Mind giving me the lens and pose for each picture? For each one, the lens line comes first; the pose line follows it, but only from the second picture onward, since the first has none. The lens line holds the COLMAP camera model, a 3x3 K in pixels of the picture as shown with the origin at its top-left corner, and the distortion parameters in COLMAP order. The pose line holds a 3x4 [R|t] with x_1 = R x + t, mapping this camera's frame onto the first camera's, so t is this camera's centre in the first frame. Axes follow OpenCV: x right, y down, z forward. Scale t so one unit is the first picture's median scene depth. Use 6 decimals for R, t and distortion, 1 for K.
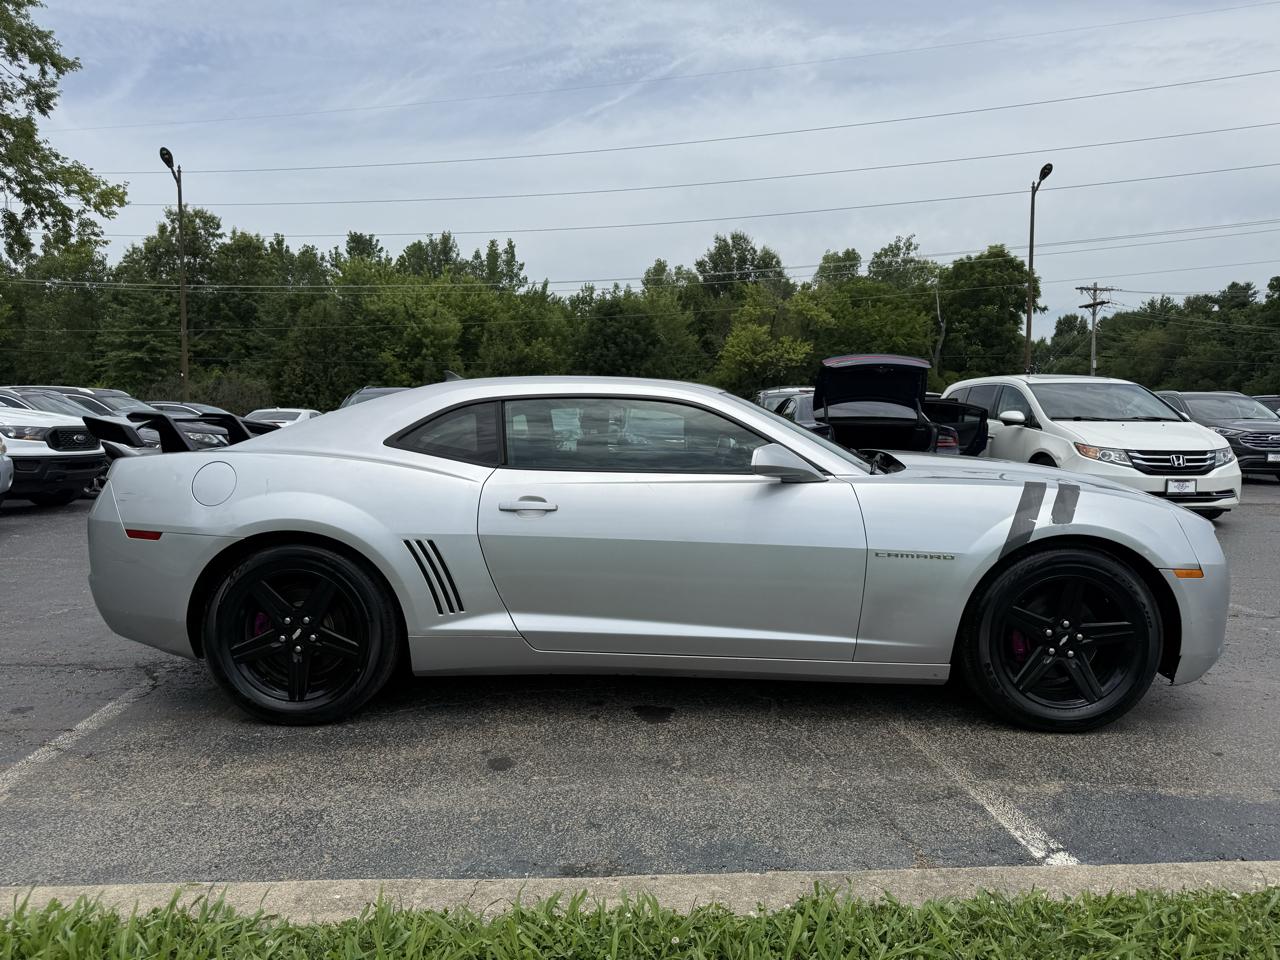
lens RADIAL K [[911.2, 0, 640.0], [0, 911.2, 480.0], [0, 0, 1]] dist [0.003708, -0.008210]
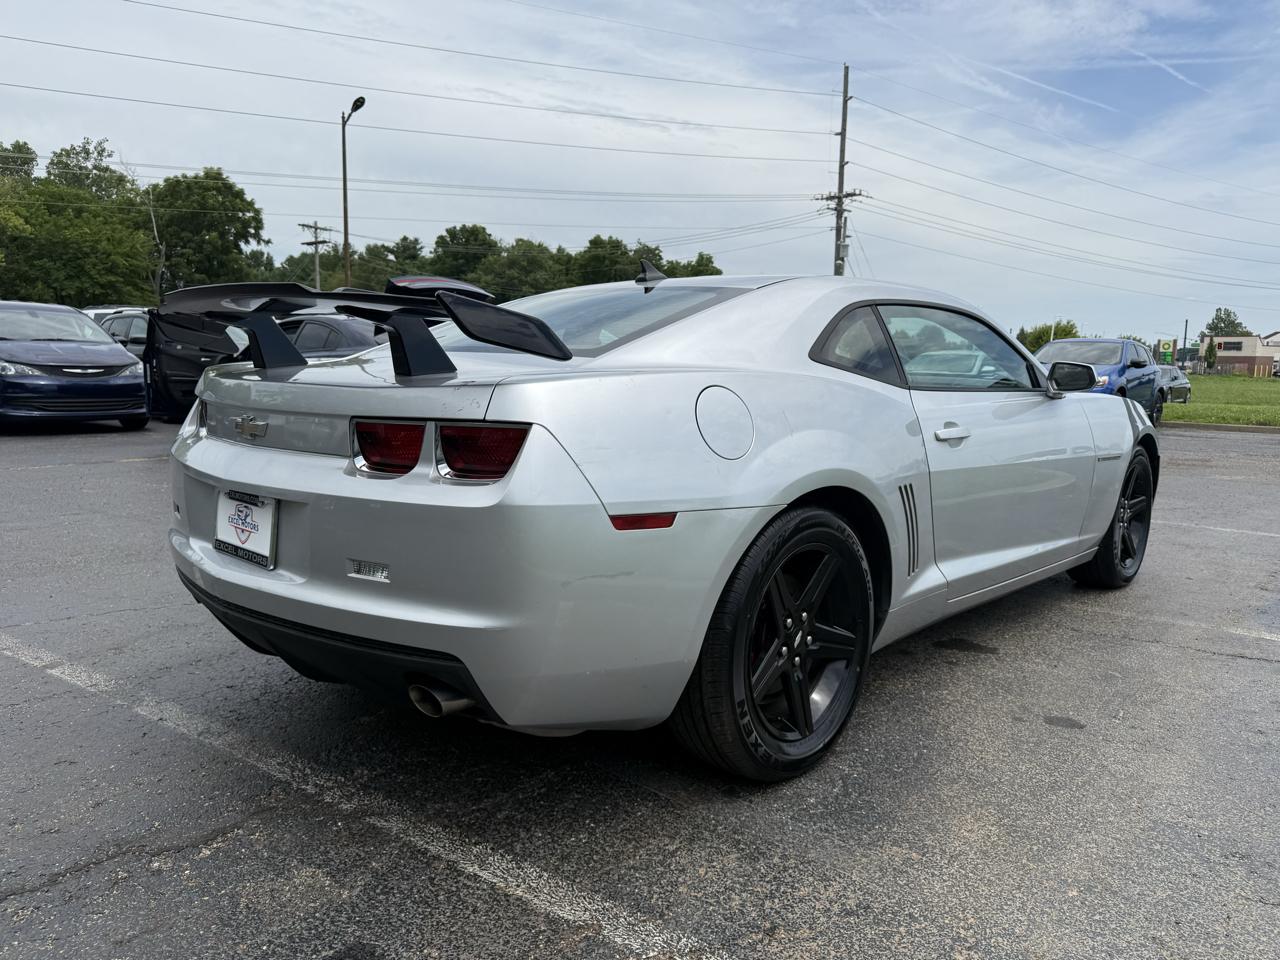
lens RADIAL K [[911.2, 0, 640.0], [0, 911.2, 480.0], [0, 0, 1]] dist [0.003708, -0.008210]
pose [[0.661411, -0.085081, 0.745182, -0.049186], [0.032749, 0.995874, 0.084636, -0.000524], [-0.749308, -0.031575, 0.661468, 0.033470]]
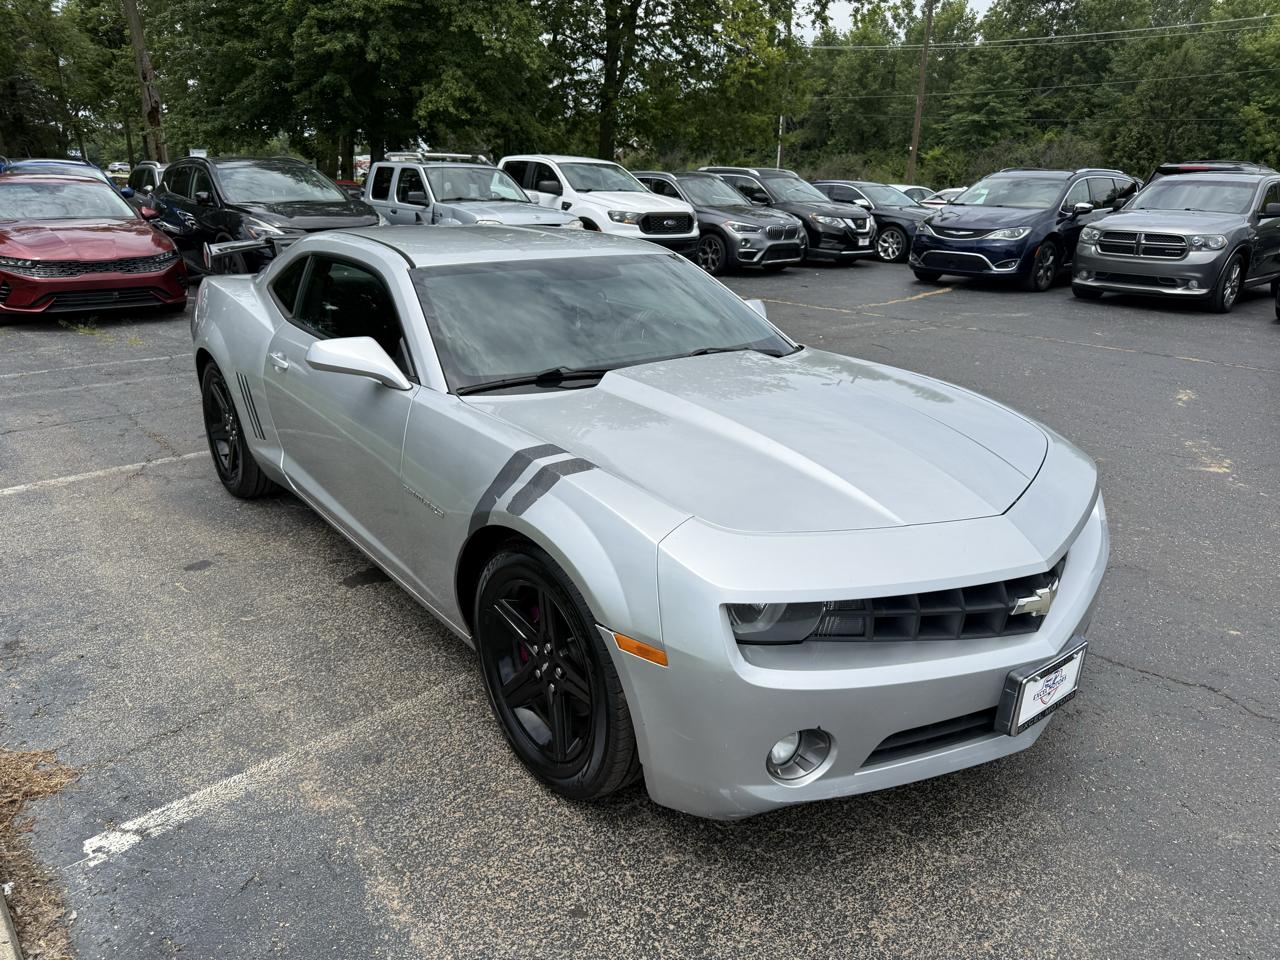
lens RADIAL K [[920.2, 0, 640.0], [0, 920.2, 480.0], [0, 0, 1]] dist [0.003158, -0.003696]
pose [[0.637719, 0.258101, -0.725740, 0.051055], [-0.073030, 0.958206, 0.276602, -0.008819], [0.766799, -0.123393, 0.629915, 0.031401]]
